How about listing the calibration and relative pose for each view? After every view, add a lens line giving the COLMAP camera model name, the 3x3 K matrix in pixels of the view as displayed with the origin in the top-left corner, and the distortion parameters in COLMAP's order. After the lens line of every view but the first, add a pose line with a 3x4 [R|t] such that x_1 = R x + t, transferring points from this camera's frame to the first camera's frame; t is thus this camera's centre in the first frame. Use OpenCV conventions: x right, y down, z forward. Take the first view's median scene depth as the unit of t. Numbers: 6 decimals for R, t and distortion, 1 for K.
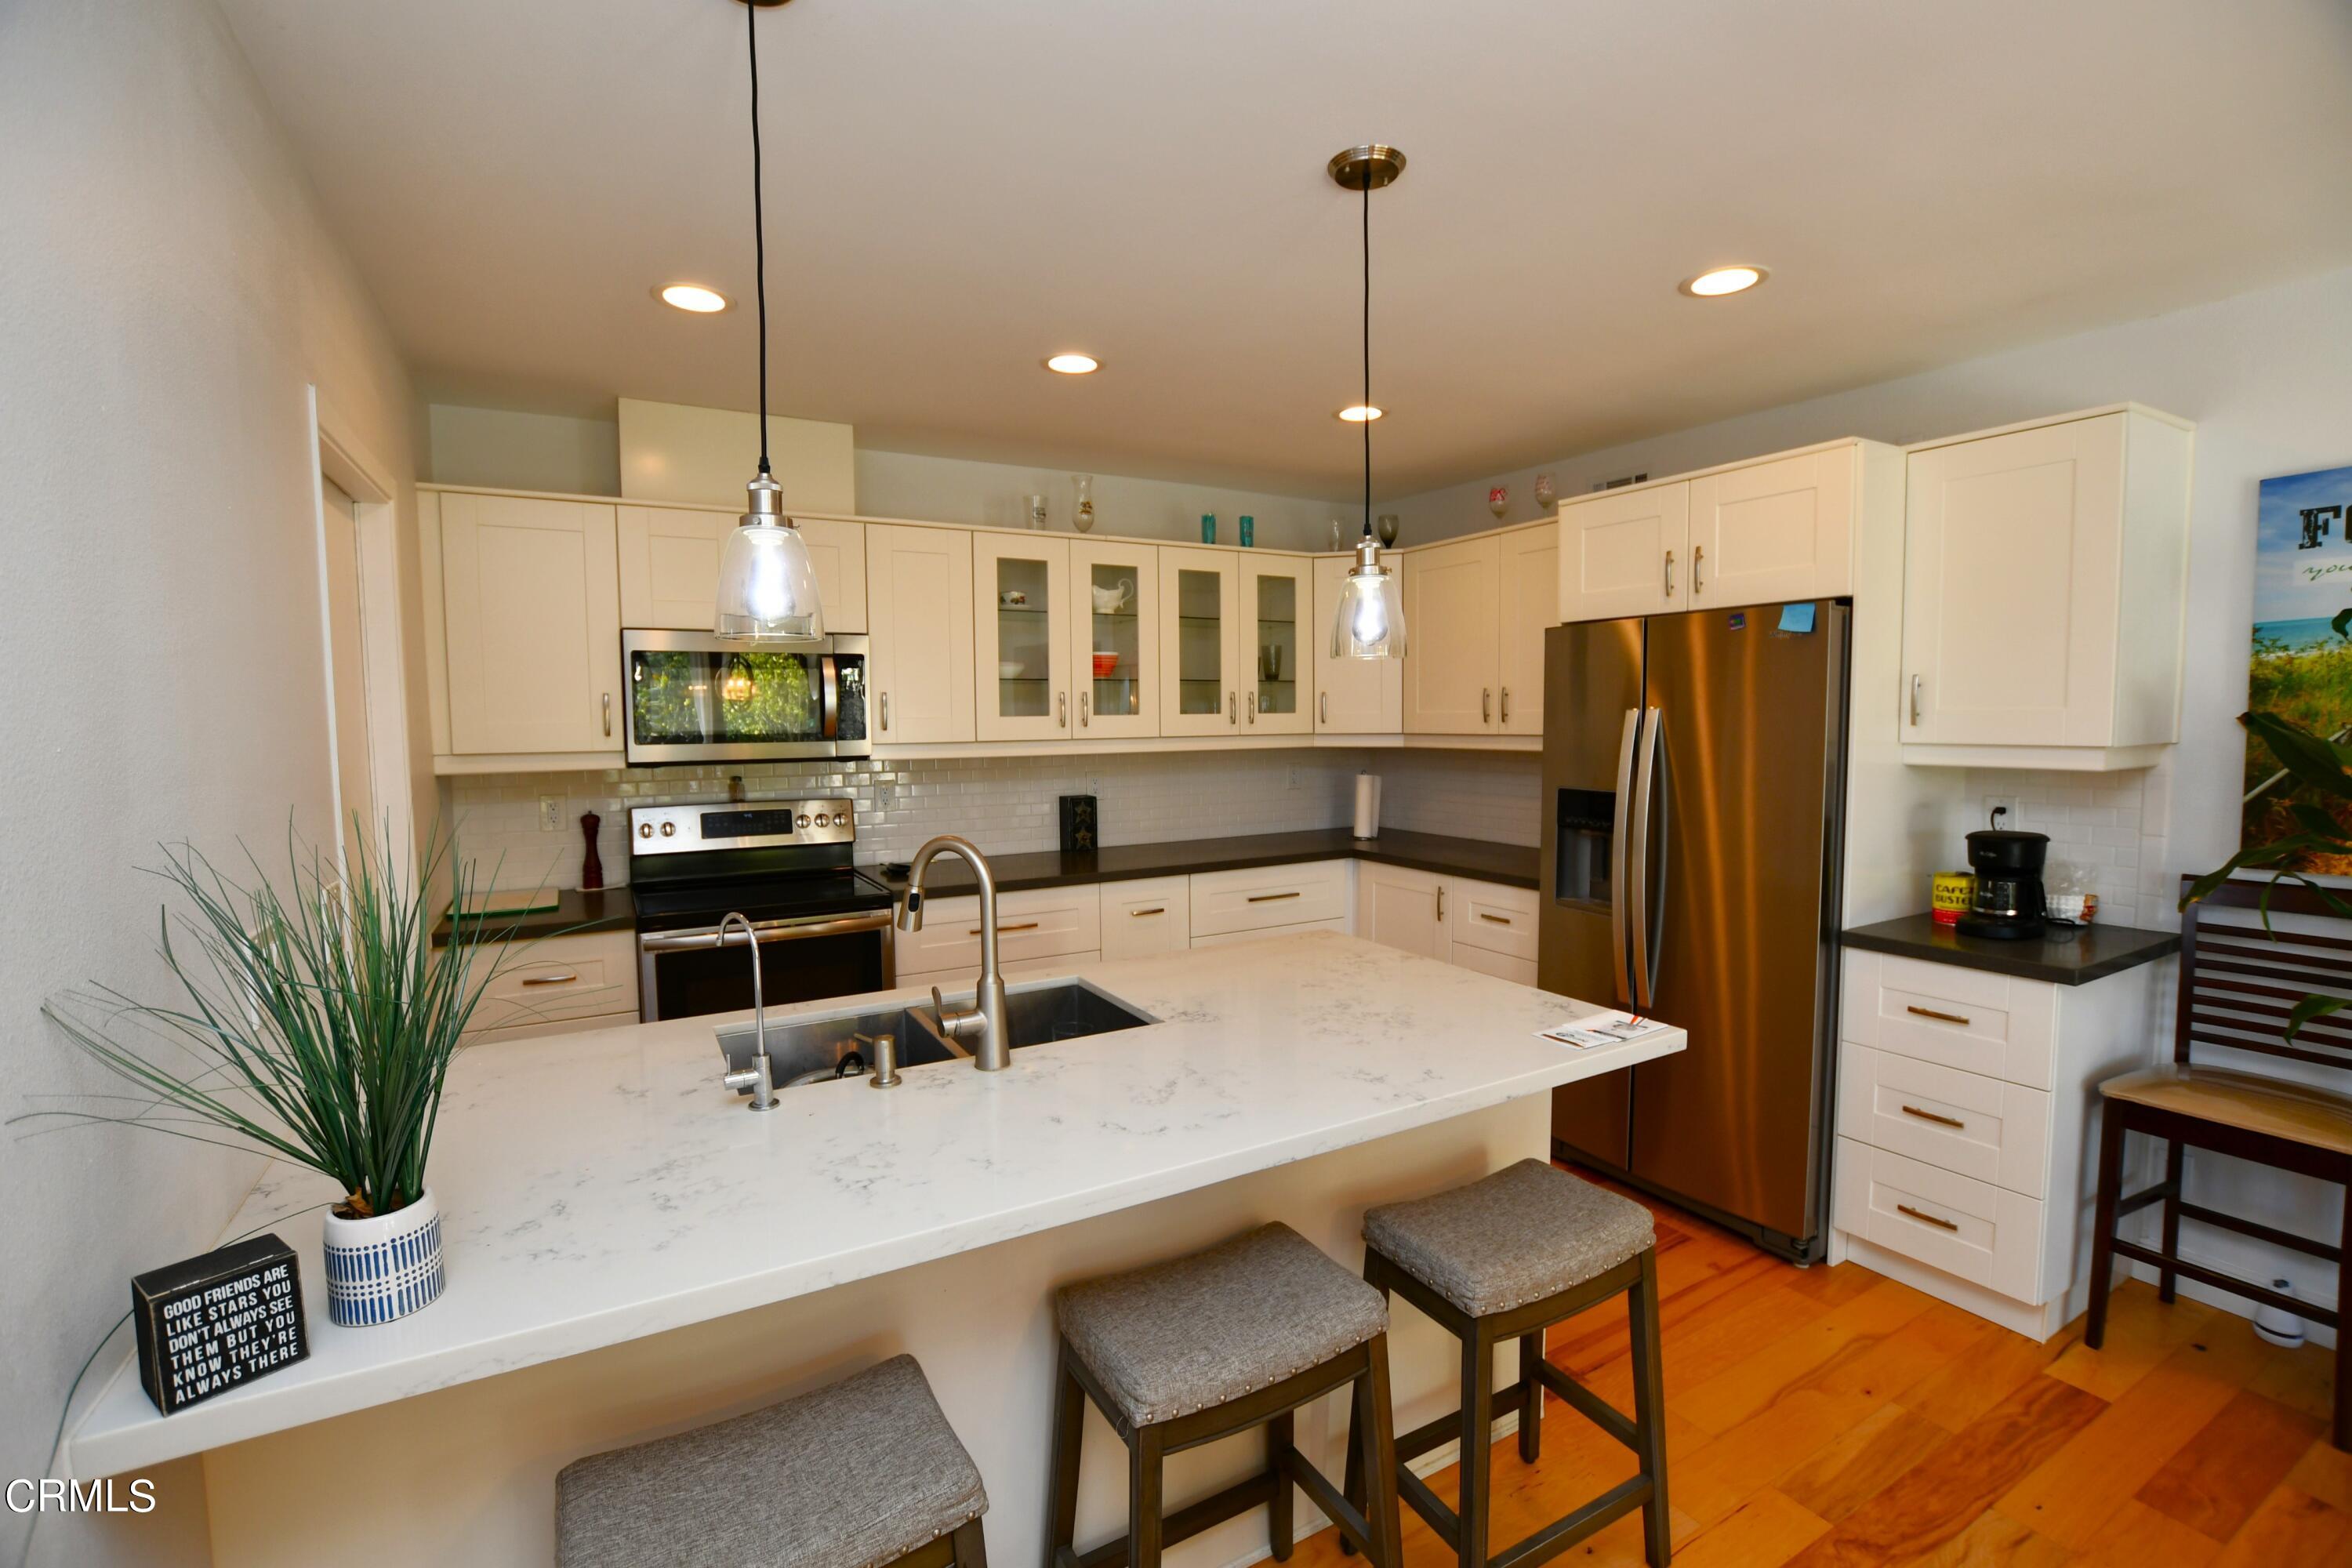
lens RADIAL K [[1010.2, 0, 1169.2], [0, 1010.2, 792.4], [0, 0, 1]] dist [-0.001133, 0.007164]
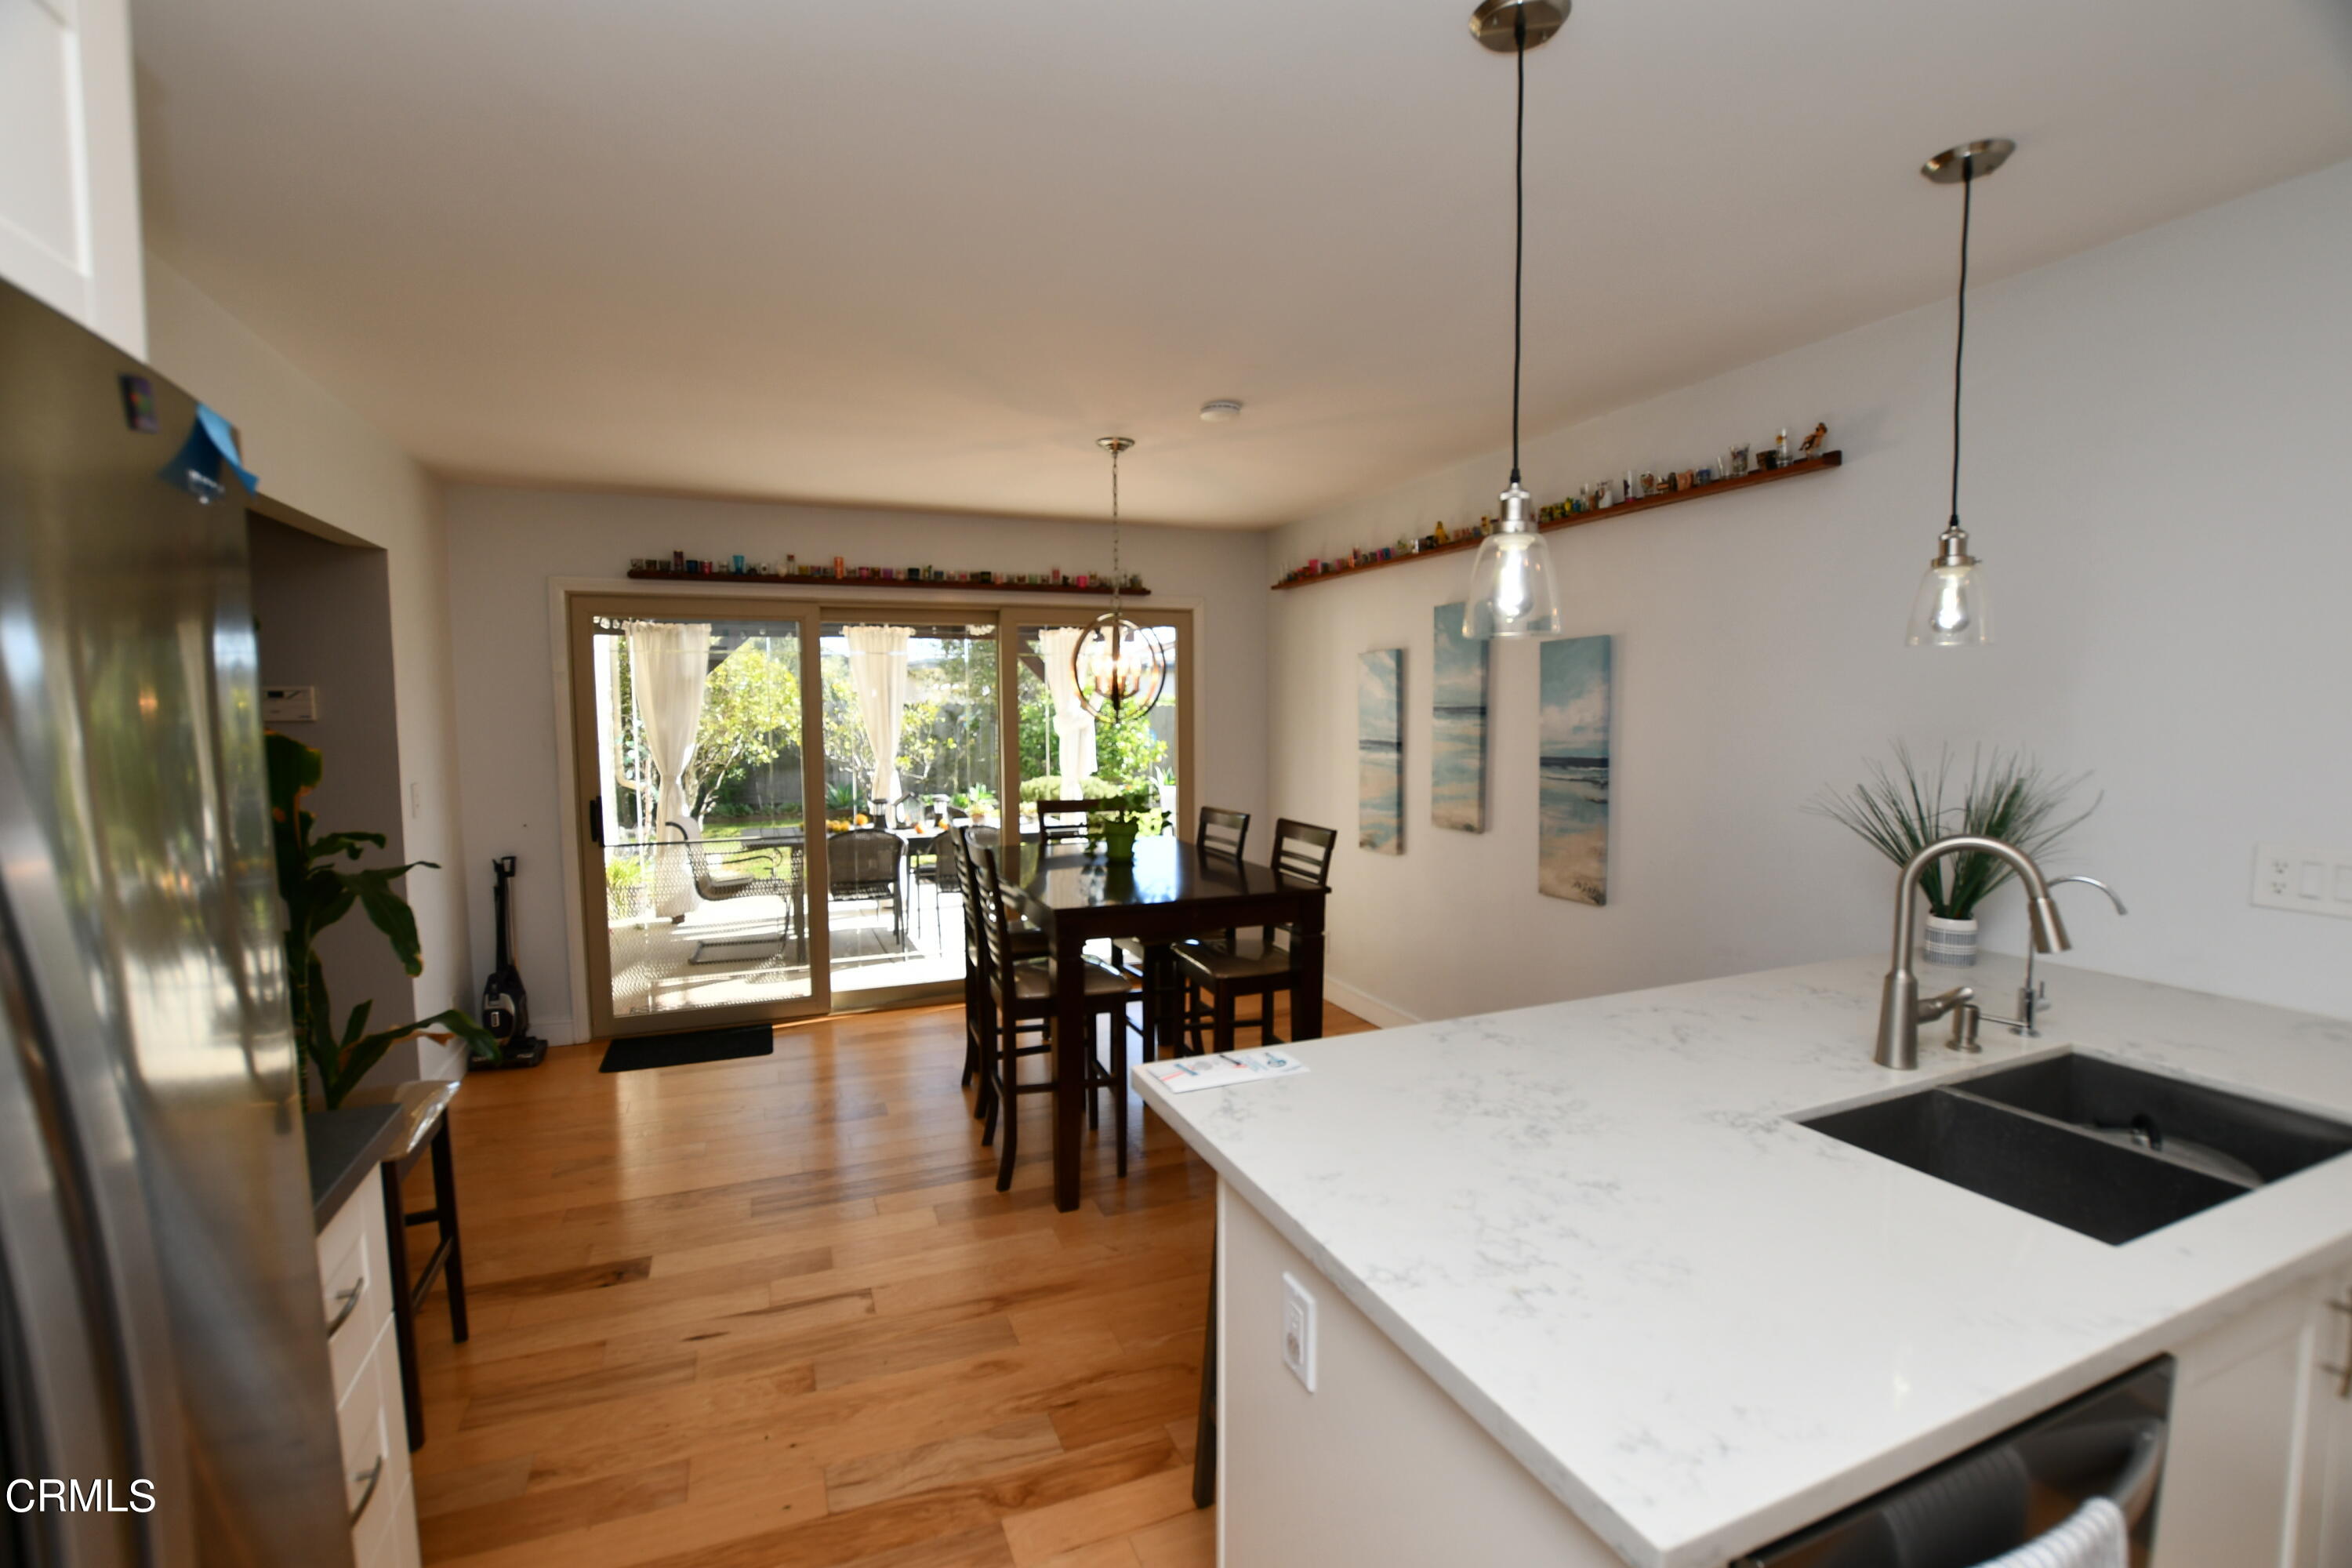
lens RADIAL K [[1032.0, 0, 1171.2], [0, 1032.0, 779.3], [0, 0, 1]] dist [-0.038534, 0.008543]
pose [[-0.993364, 0.006967, 0.114802, 0.202426], [0.023938, 0.988828, 0.147128, -0.079756], [-0.112494, 0.148900, -0.982433, 0.966954]]
